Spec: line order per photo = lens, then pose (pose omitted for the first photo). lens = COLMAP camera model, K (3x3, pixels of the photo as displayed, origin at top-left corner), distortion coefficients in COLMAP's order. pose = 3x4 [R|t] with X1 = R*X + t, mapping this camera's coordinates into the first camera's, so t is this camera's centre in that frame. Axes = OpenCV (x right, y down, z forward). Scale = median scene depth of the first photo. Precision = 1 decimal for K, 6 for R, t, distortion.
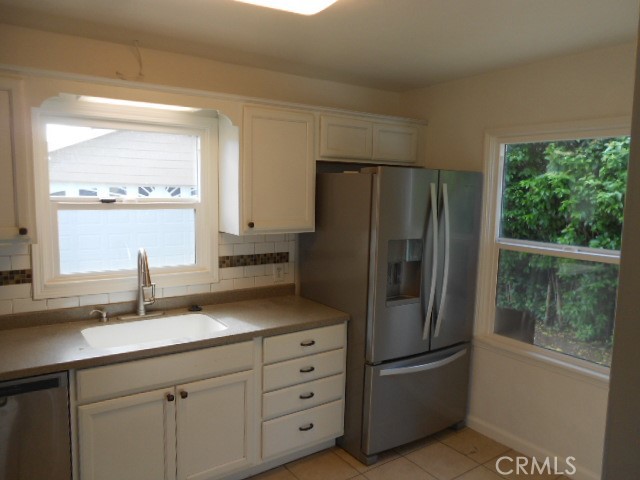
lens RADIAL K [[484.1, 0, 321.3], [0, 484.1, 243.8], [0, 0, 1]] dist [-0.005974, -0.003260]
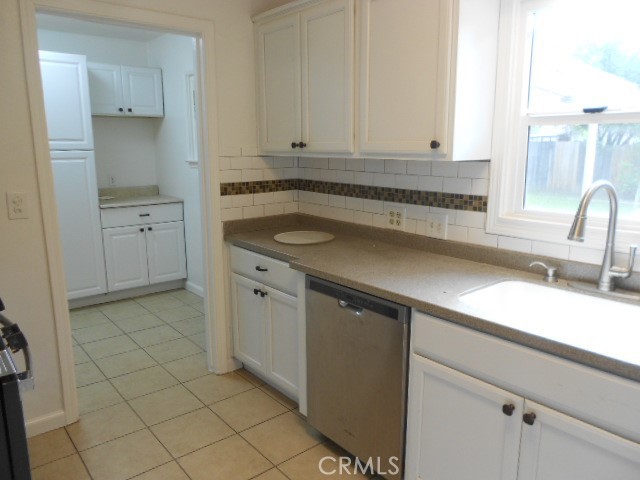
lens RADIAL K [[484.1, 0, 321.3], [0, 484.1, 243.8], [0, 0, 1]] dist [-0.005974, -0.003260]
pose [[0.088595, 0.171632, -0.981169, 0.232146], [-0.106181, 0.981057, 0.162025, 0.027401], [0.990392, 0.089827, 0.105141, 0.626975]]
